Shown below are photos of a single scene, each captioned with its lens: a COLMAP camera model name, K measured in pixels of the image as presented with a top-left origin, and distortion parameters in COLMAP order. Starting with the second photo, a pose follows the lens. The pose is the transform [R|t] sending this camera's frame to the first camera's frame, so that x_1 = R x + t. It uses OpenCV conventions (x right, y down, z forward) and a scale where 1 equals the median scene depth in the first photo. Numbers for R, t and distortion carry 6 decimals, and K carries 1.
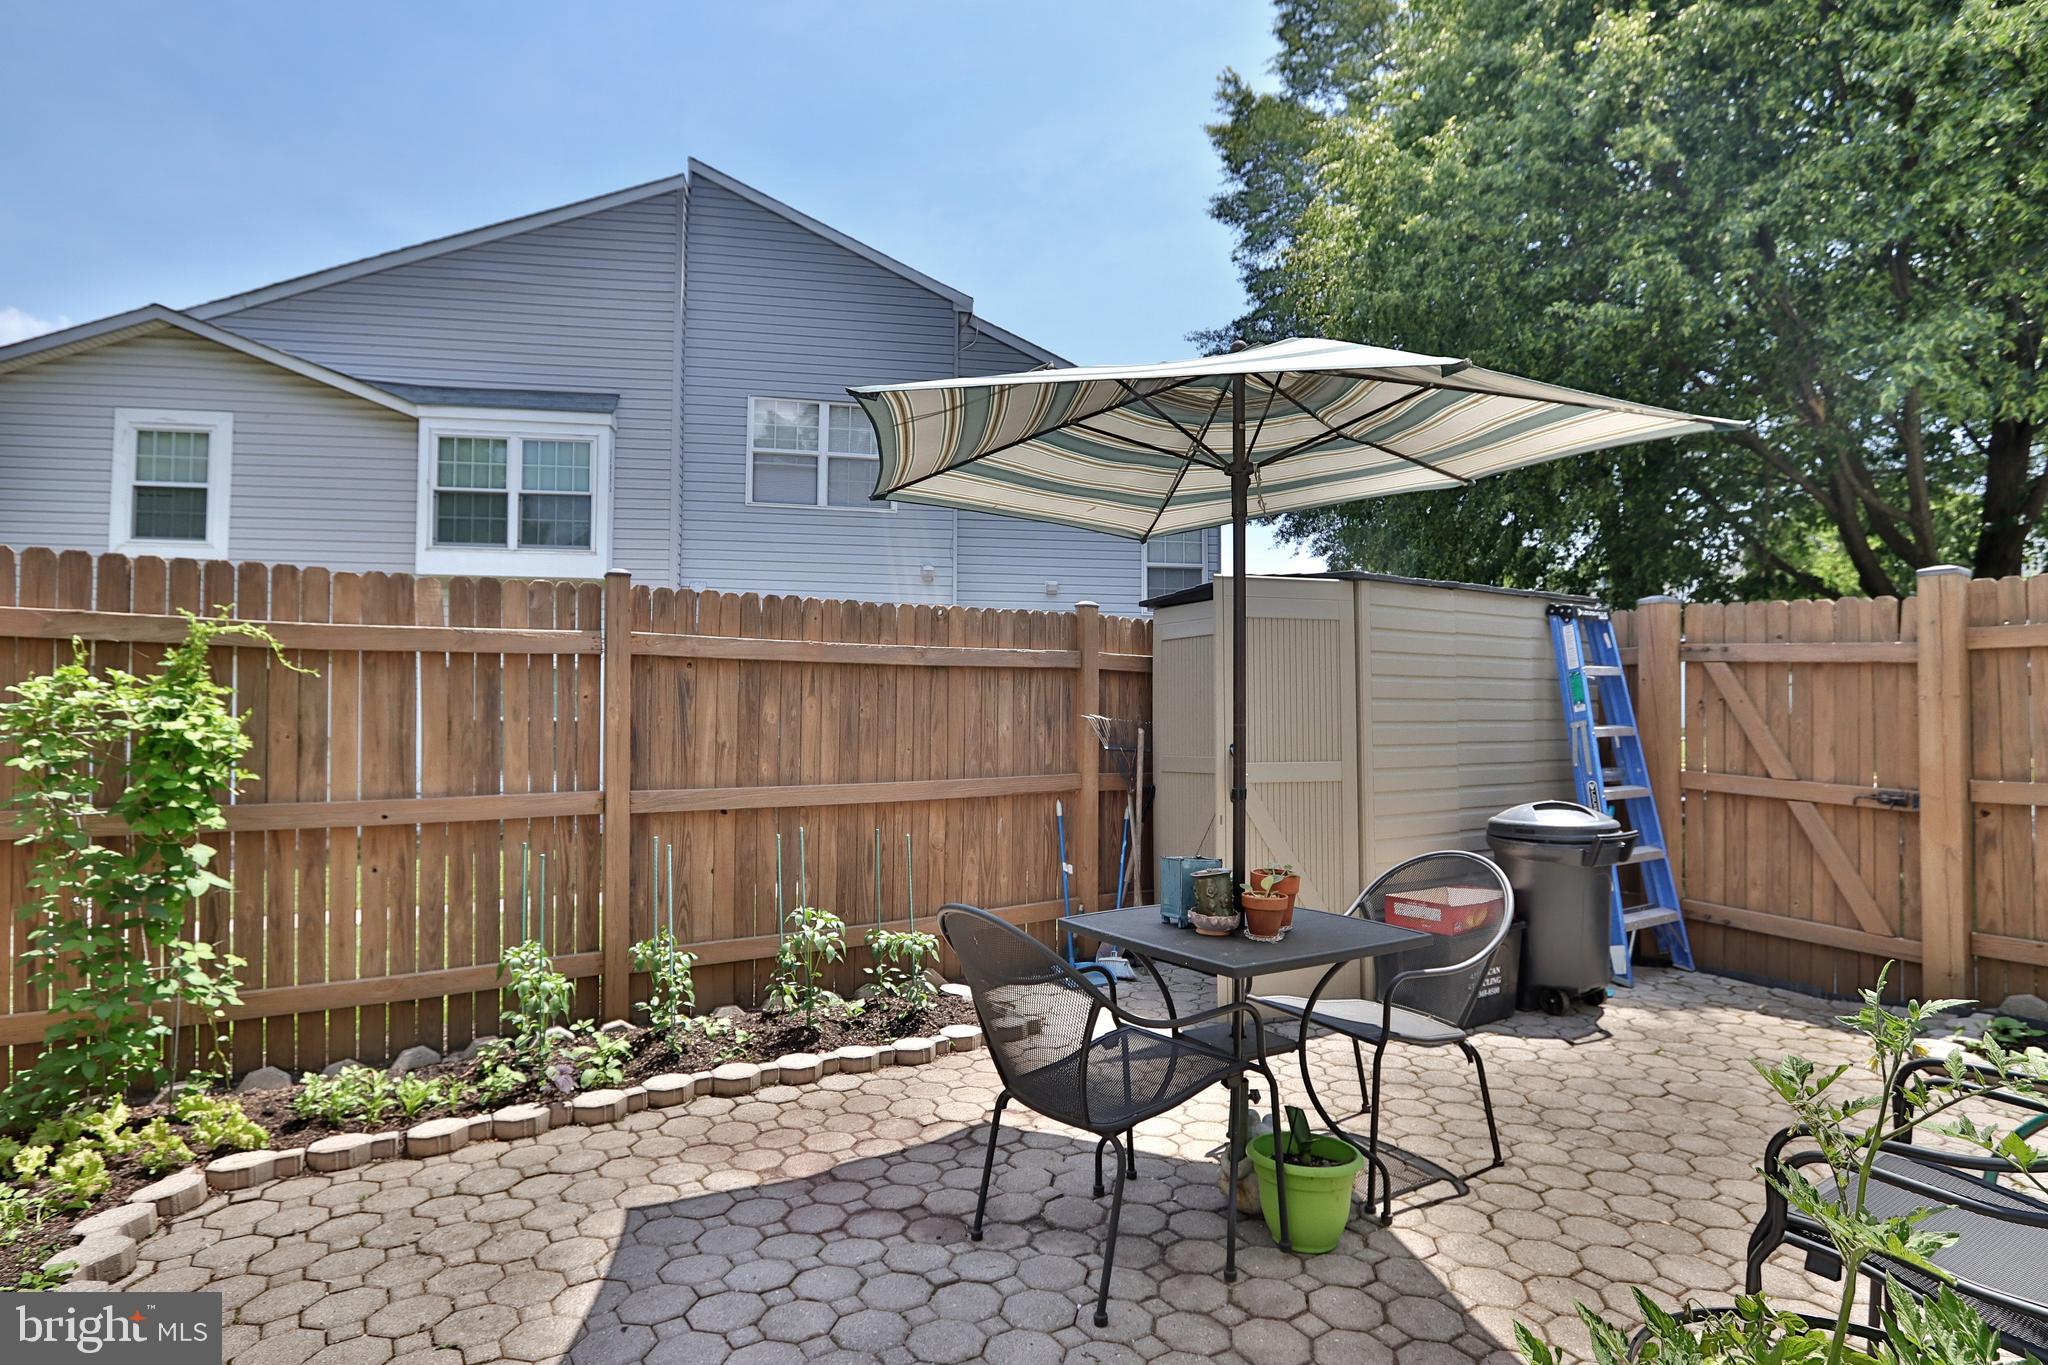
lens RADIAL K [[1066.6, 0, 1024.0], [0, 1066.6, 682.5], [0, 0, 1]] dist [-0.025360, 0.000988]
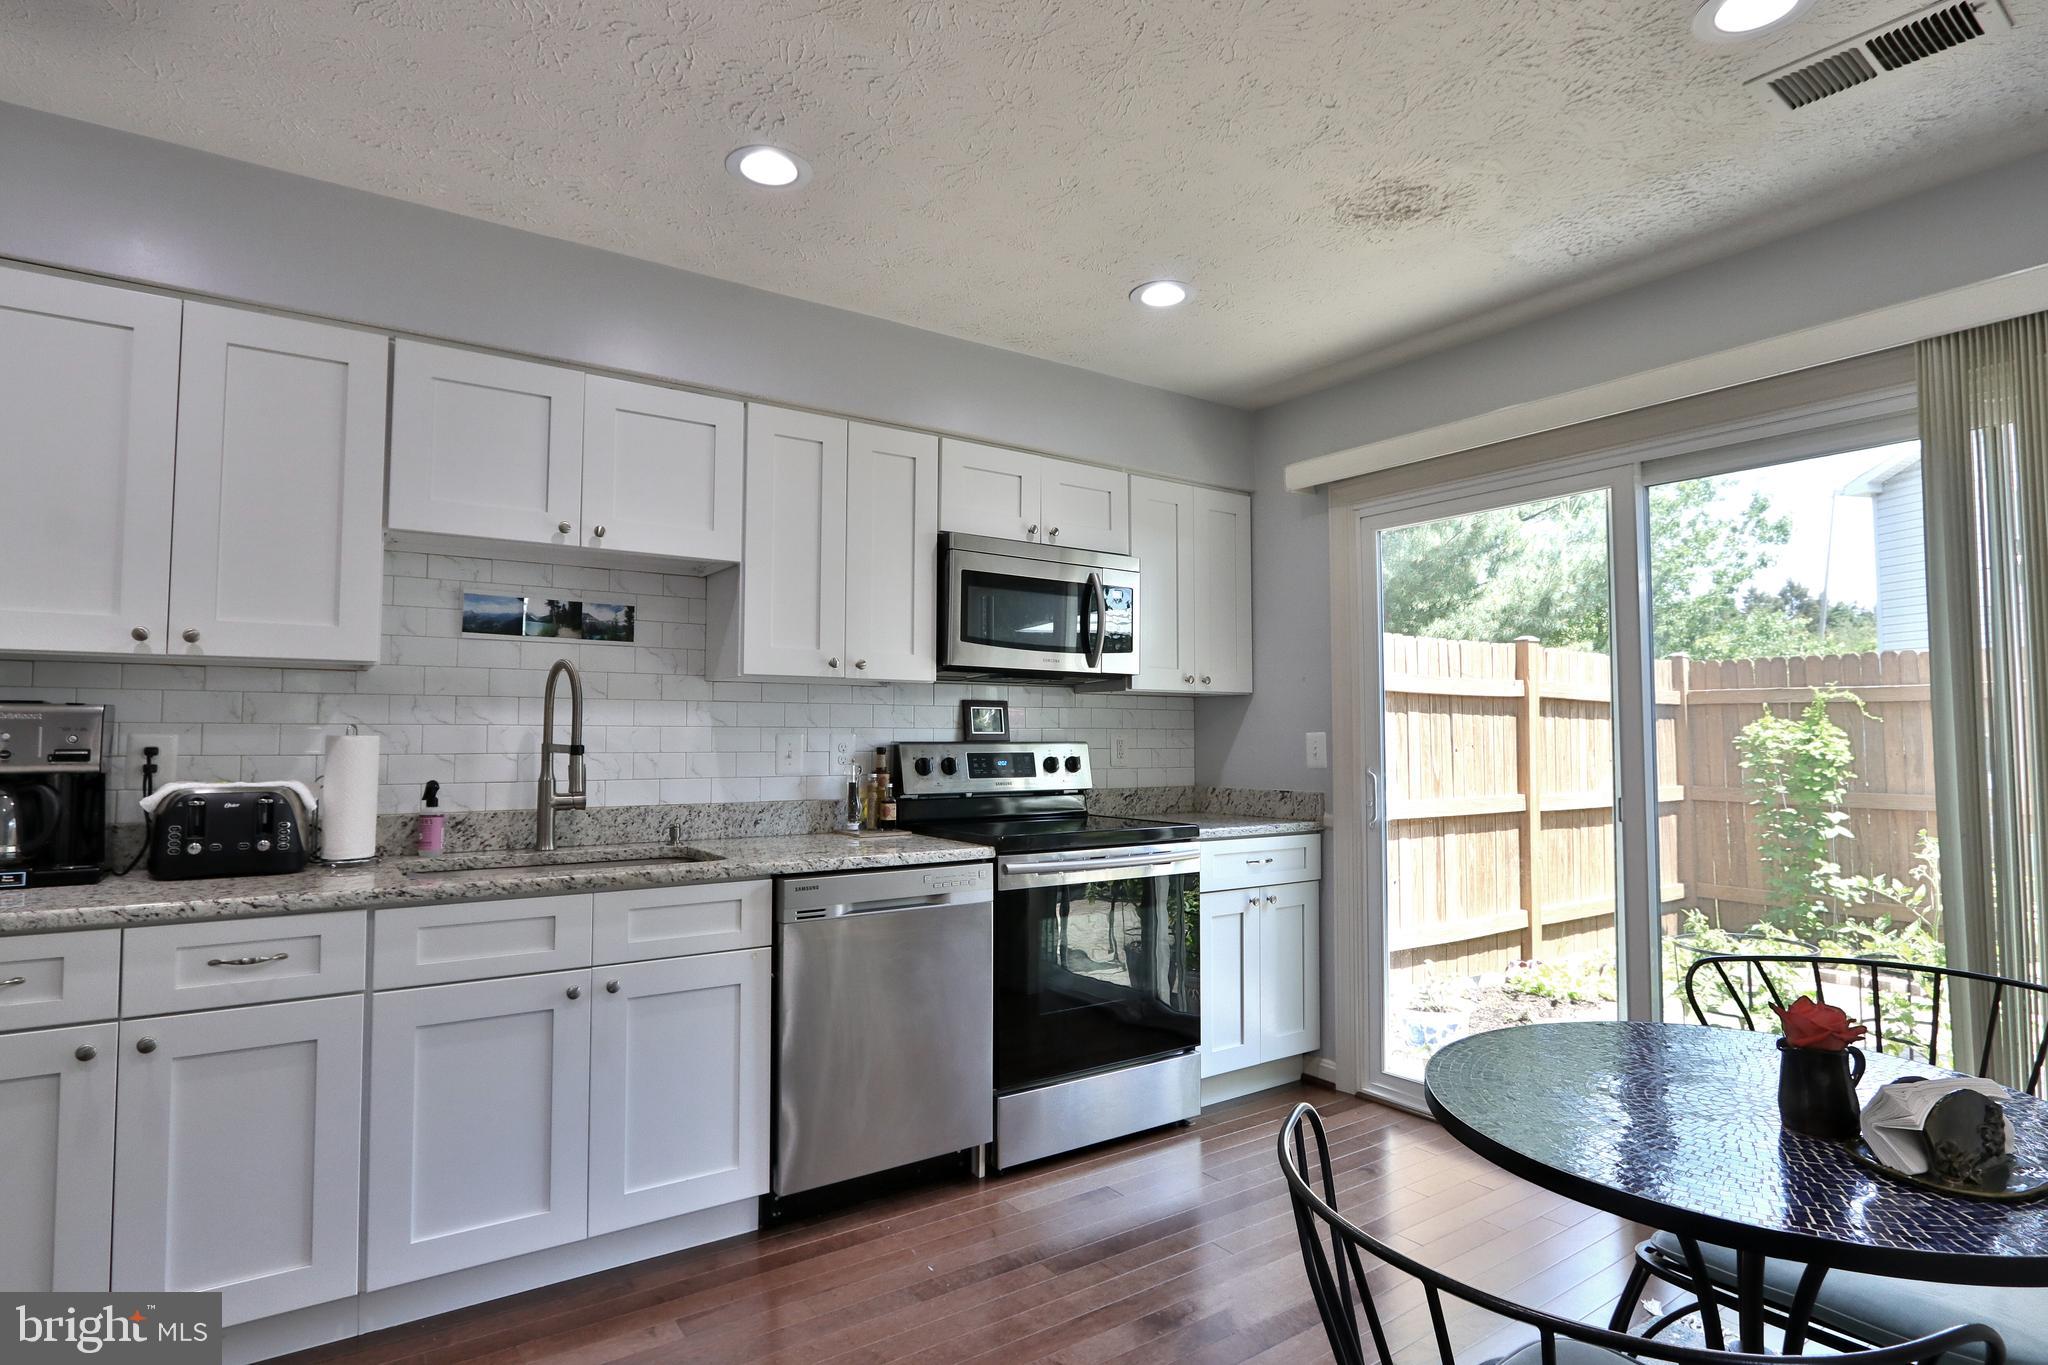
lens RADIAL K [[1066.6, 0, 1024.0], [0, 1066.6, 682.5], [0, 0, 1]] dist [-0.025360, 0.000988]
pose [[0.014684, -0.054797, -0.998390, 1.041360], [0.036170, 0.997873, -0.054236, -0.023364], [0.999238, -0.035316, 0.016635, -0.445300]]
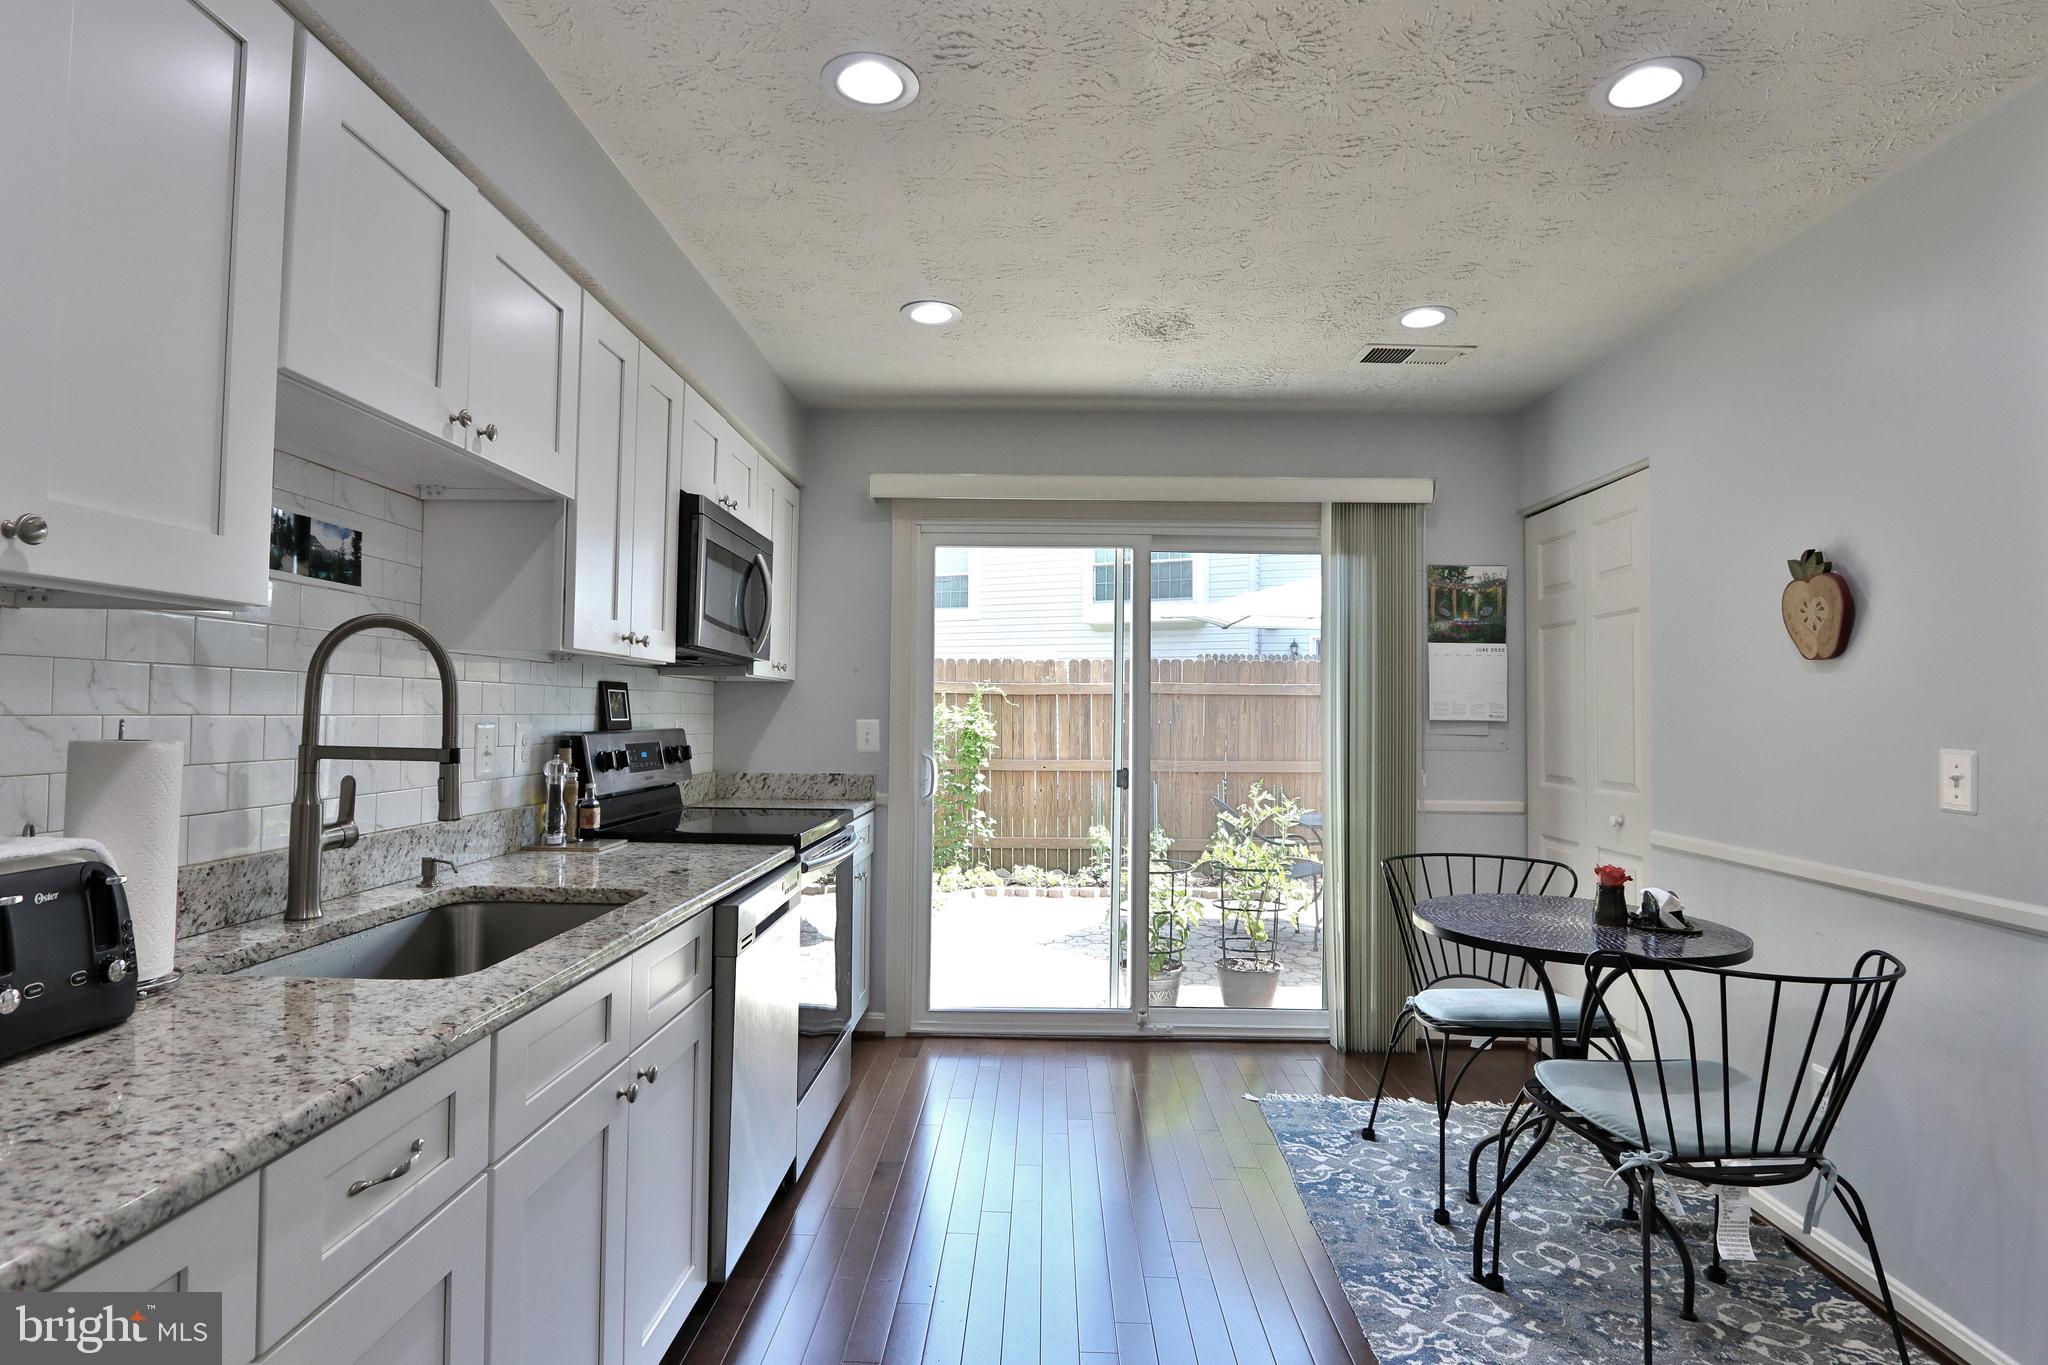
lens RADIAL K [[1066.6, 0, 1024.0], [0, 1066.6, 682.5], [0, 0, 1]] dist [-0.025360, 0.000988]
pose [[0.823535, -0.010654, -0.567165, 0.764560], [0.012187, 0.999925, -0.001087, -0.061550], [0.567134, -0.006017, 0.823603, -1.058122]]
